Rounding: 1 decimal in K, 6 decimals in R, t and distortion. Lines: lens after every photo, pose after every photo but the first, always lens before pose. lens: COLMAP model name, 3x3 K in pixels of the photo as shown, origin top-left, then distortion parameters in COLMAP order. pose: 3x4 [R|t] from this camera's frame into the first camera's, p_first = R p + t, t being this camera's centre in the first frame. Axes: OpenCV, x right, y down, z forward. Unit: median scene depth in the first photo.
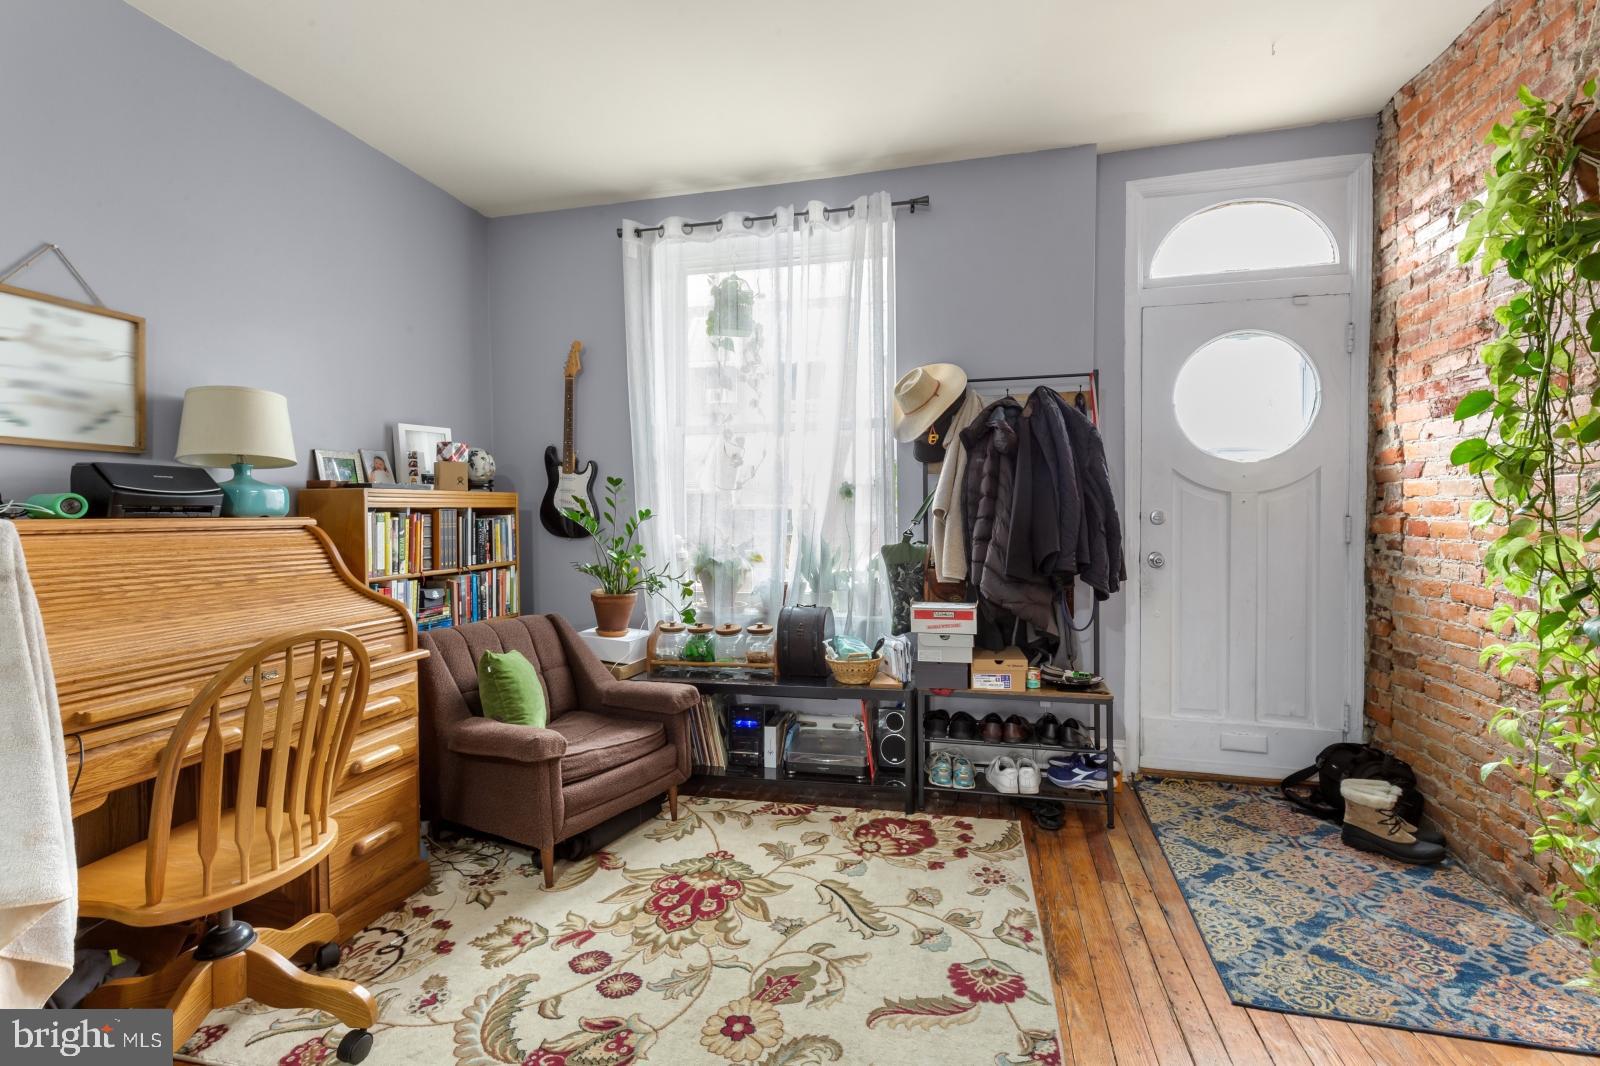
lens RADIAL K [[727.6, 0, 800.0], [0, 727.6, 533.0], [0, 0, 1]] dist [0.002901, -0.000672]
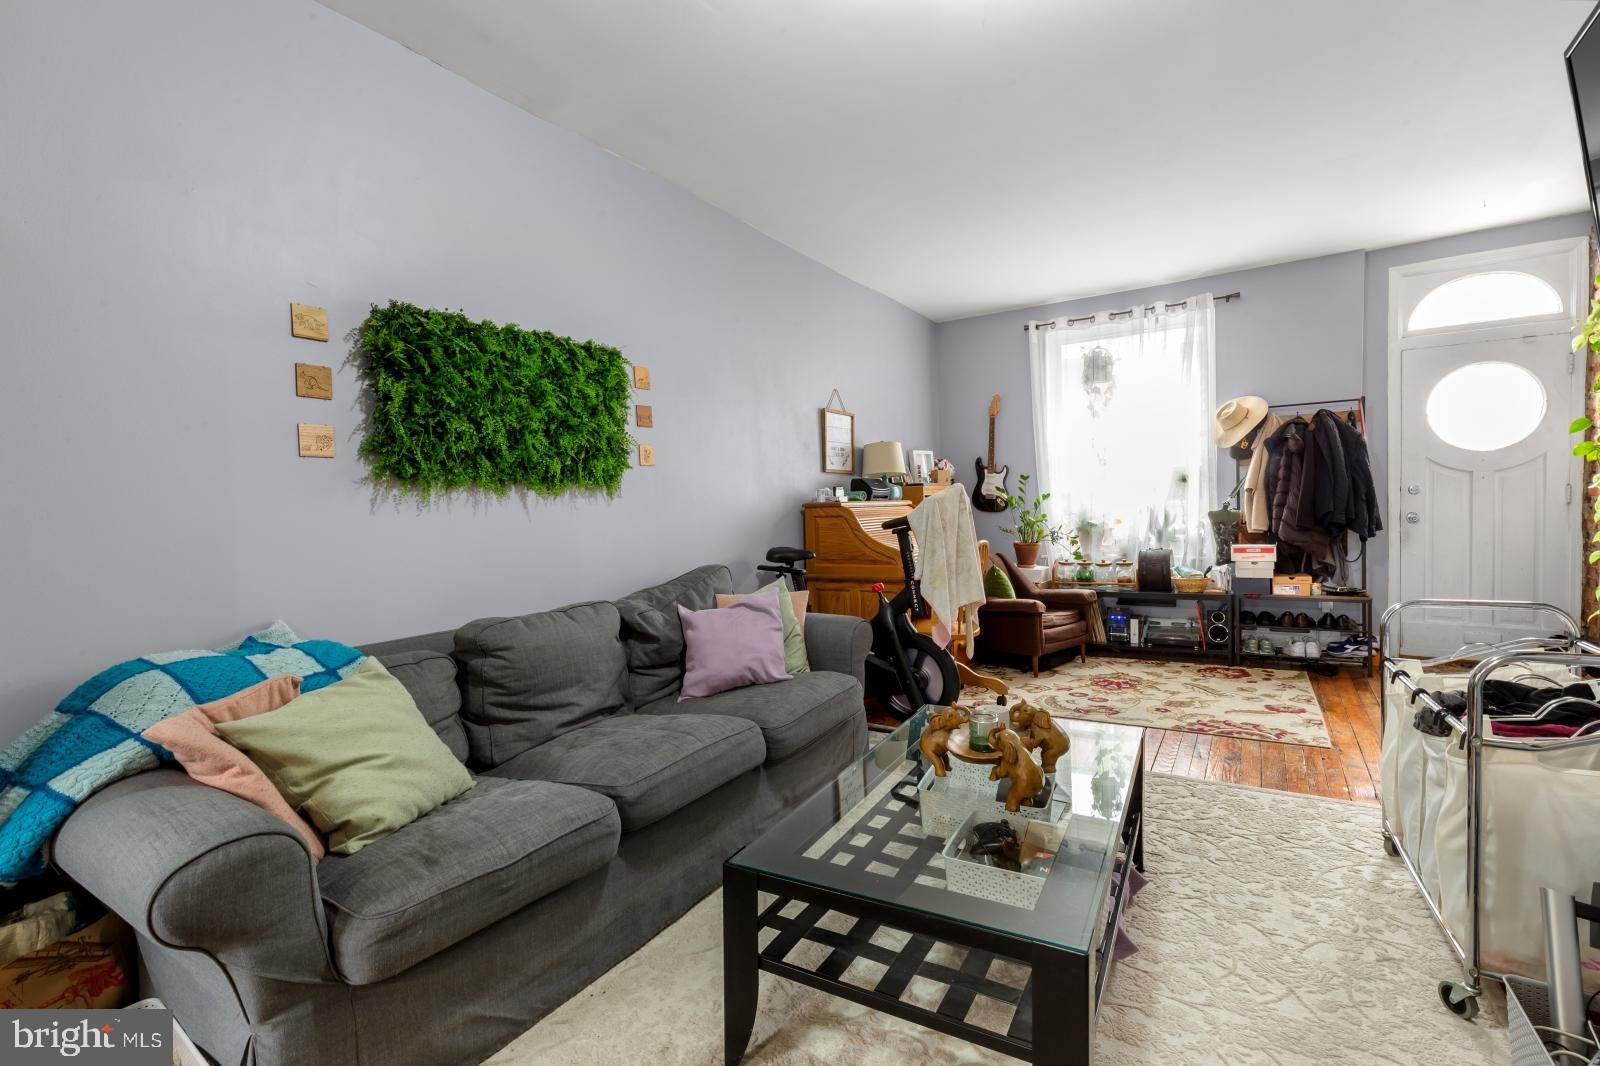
lens RADIAL K [[727.6, 0, 800.0], [0, 727.6, 533.0], [0, 0, 1]] dist [0.002901, -0.000672]
pose [[0.947240, -0.007102, -0.320447, -0.243273], [0.012162, 0.999831, 0.013791, 0.033555], [0.320295, -0.016960, 0.947166, -0.885206]]
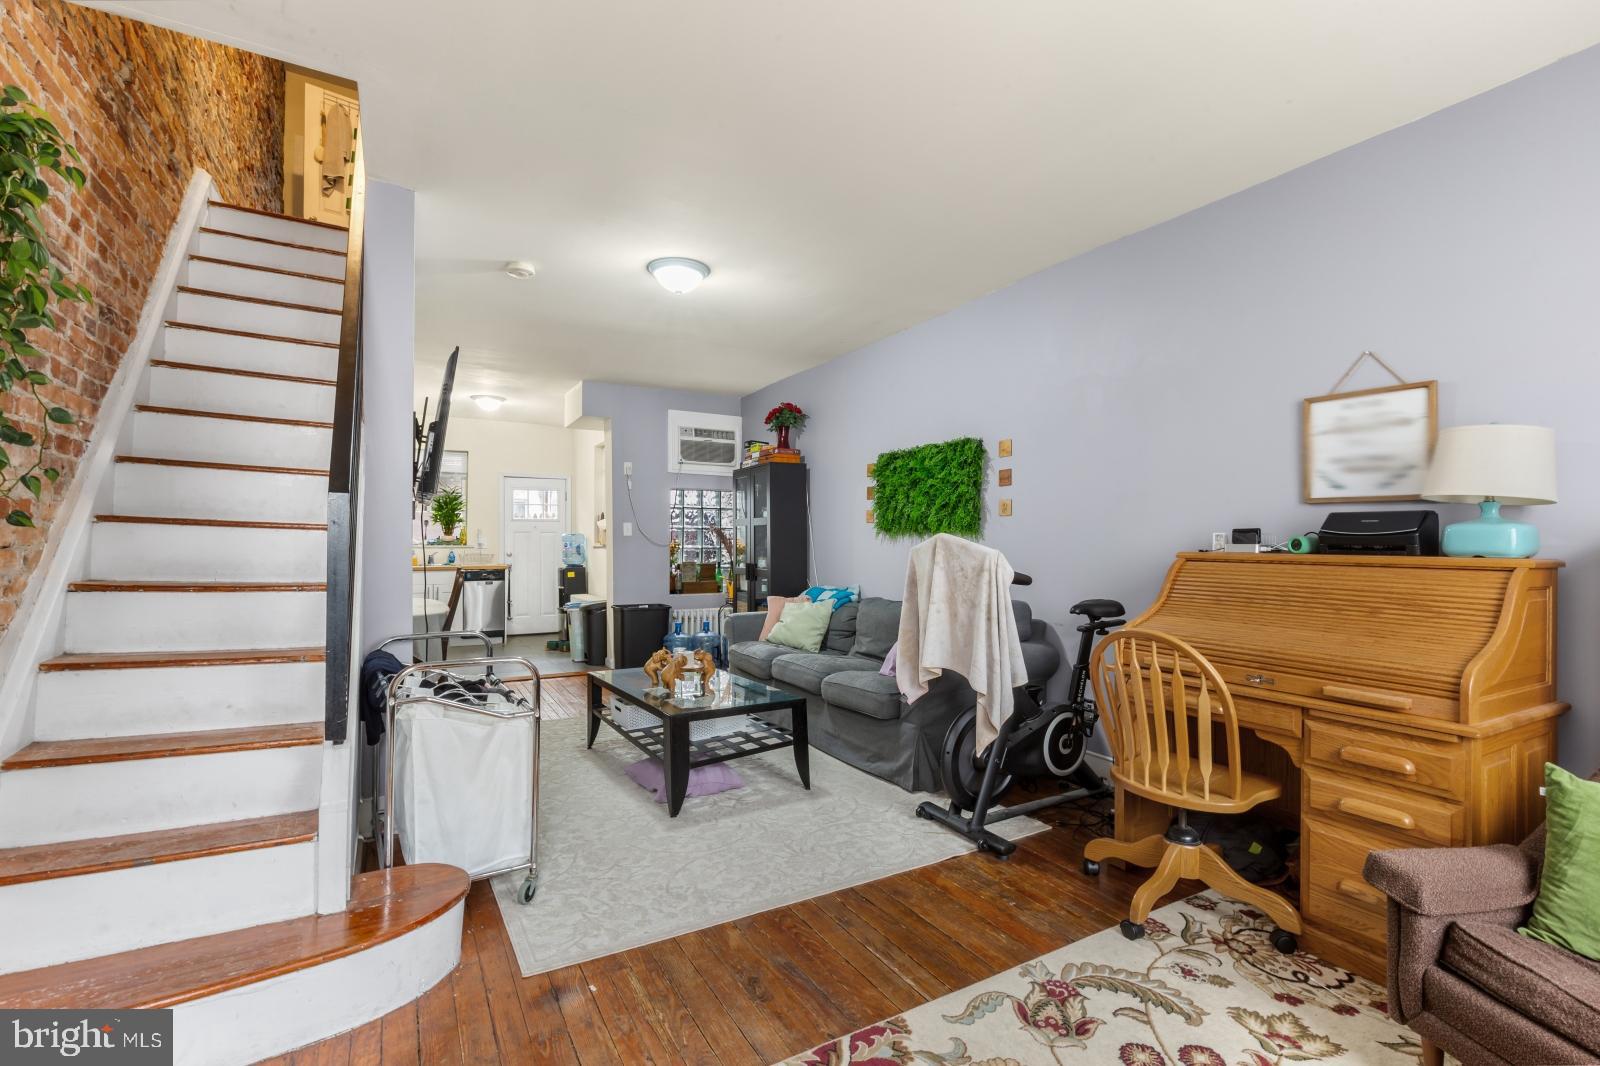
lens RADIAL K [[727.6, 0, 800.0], [0, 727.6, 533.0], [0, 0, 1]] dist [0.002901, -0.000672]
pose [[-0.730103, -0.000854, -0.683337, 0.440733], [-0.019233, 0.999629, 0.019300, -0.041961], [0.683067, 0.027234, -0.729848, 0.836113]]
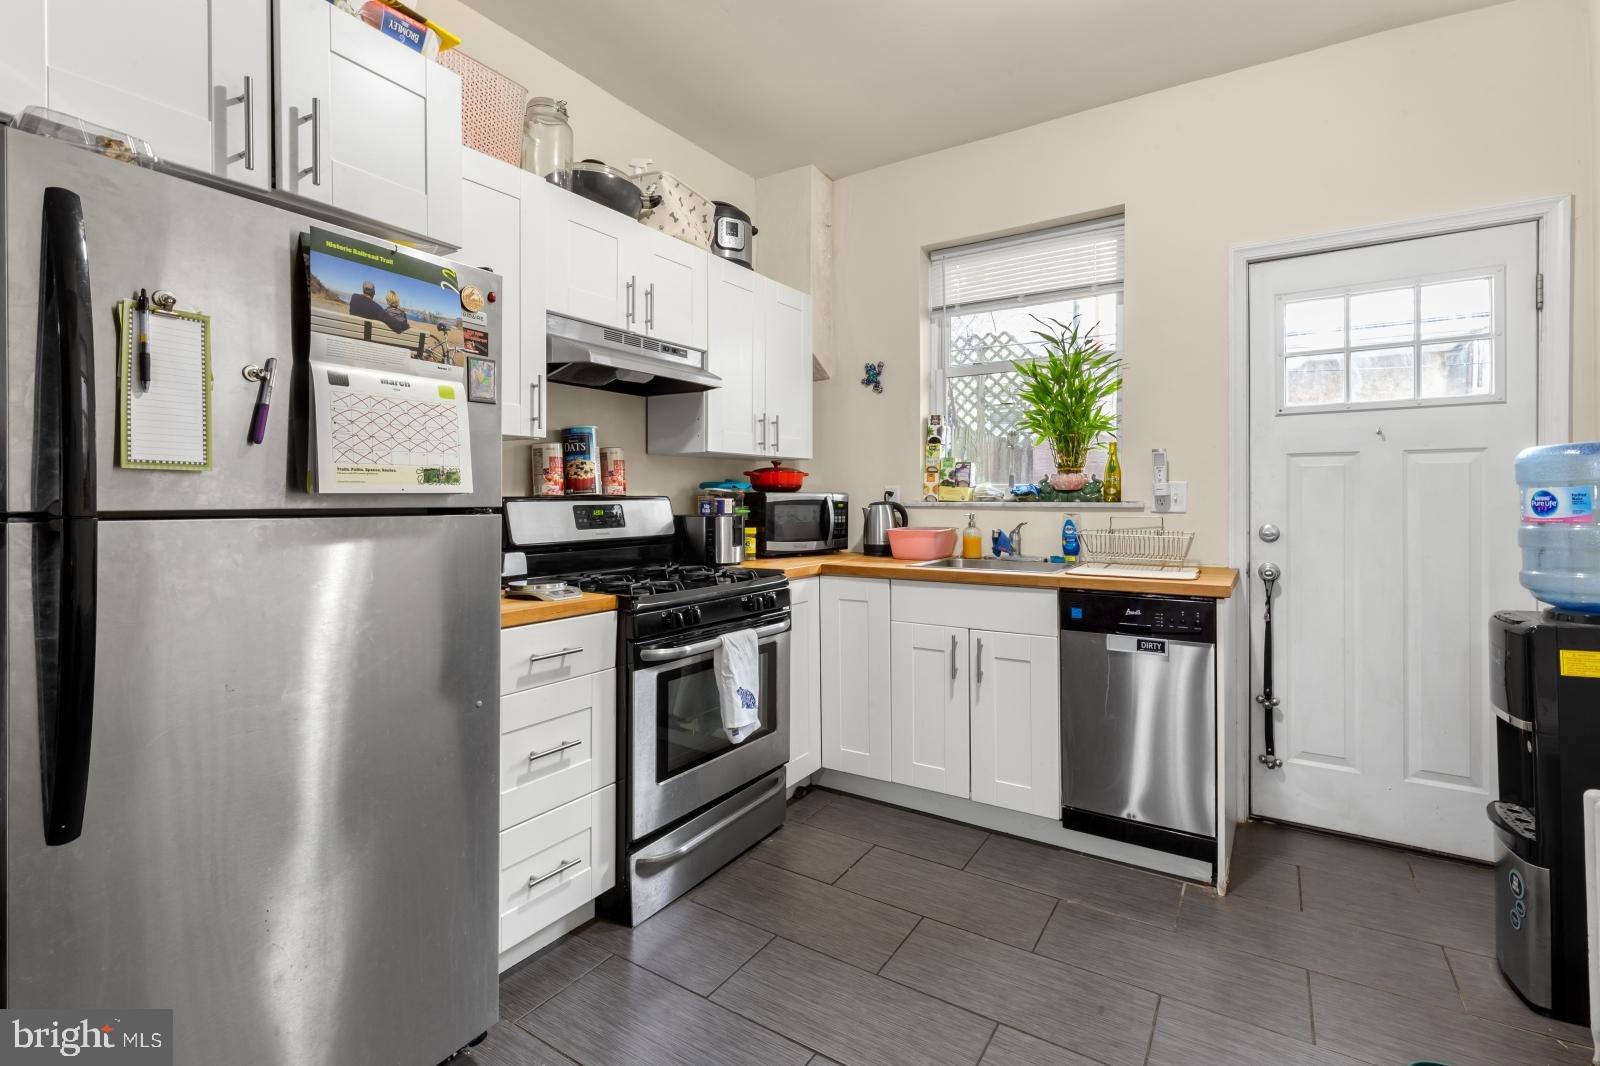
lens RADIAL K [[743.1, 0, 793.8], [0, 743.1, 499.5], [0, 0, 1]] dist [0.003526, -0.000276]
pose [[-0.946475, 0.009142, 0.322648, -0.505526], [0.022231, 0.999071, 0.036907, 0.043463], [-0.322011, 0.042104, -0.945799, -1.206030]]
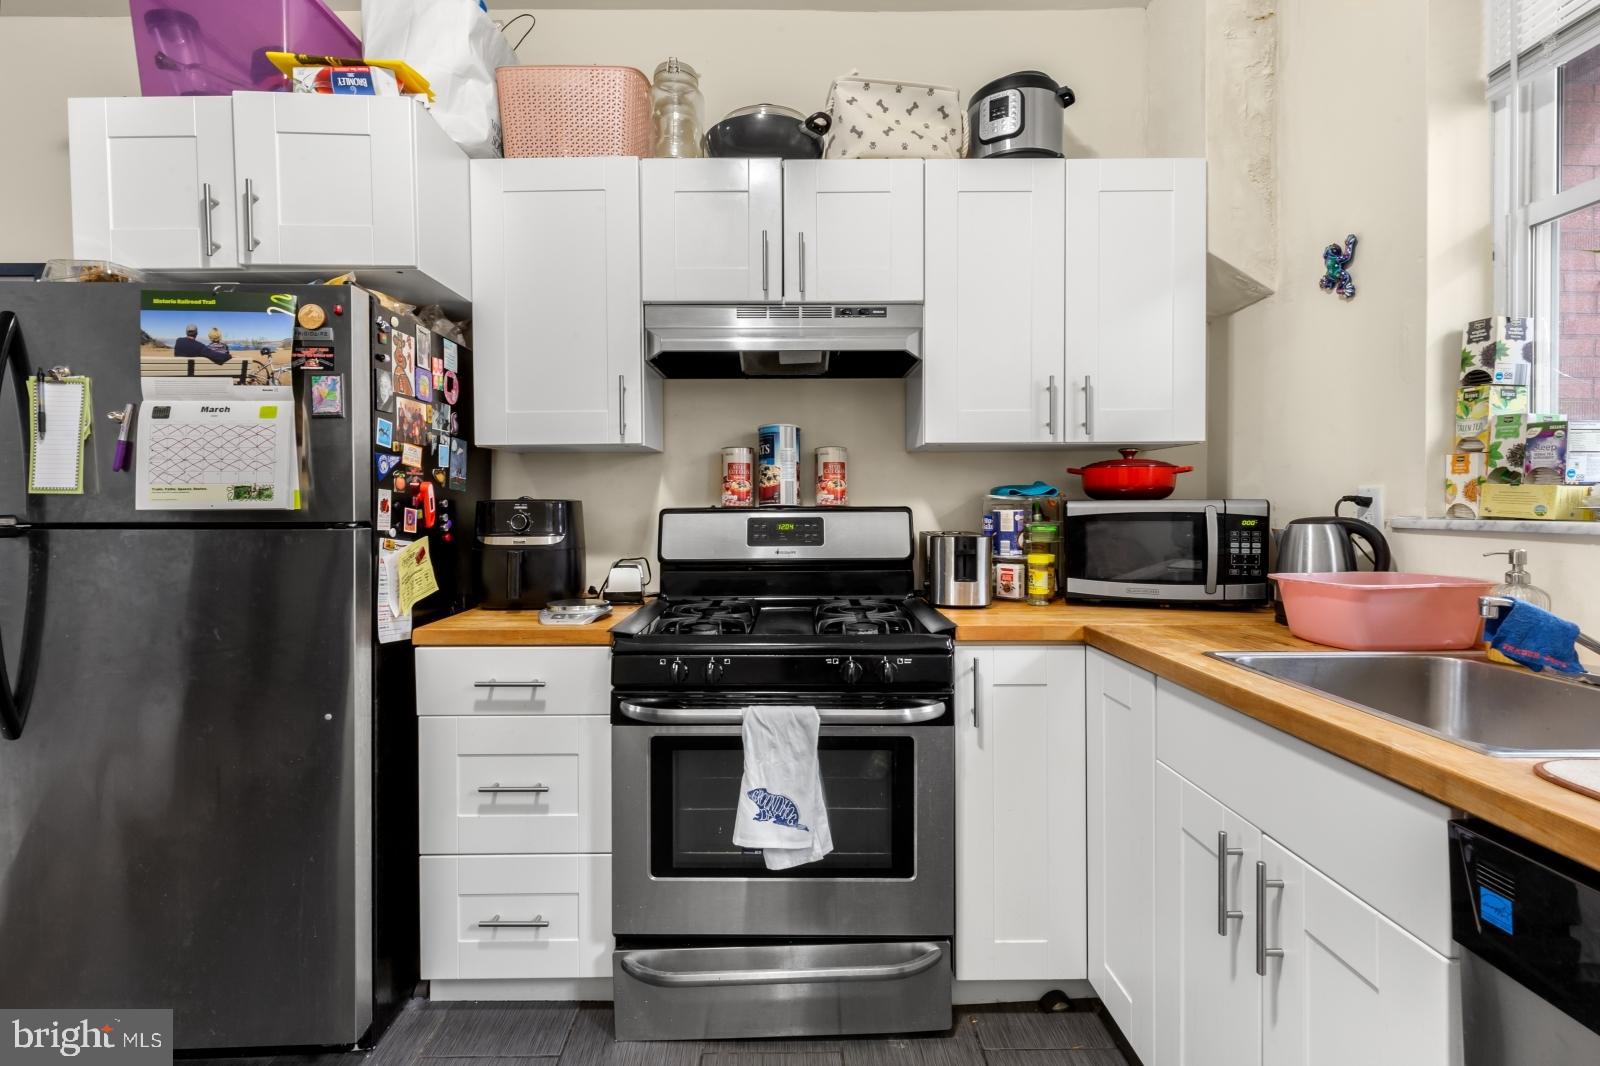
lens RADIAL K [[731.8, 0, 792.7], [0, 731.8, 509.2], [0, 0, 1]] dist [0.002464, -0.000148]
pose [[-0.251200, 0.003286, 0.967930, -0.700689], [0.043532, 0.999021, 0.007906, 0.063299], [-0.966956, 0.044122, -0.251098, -1.783199]]
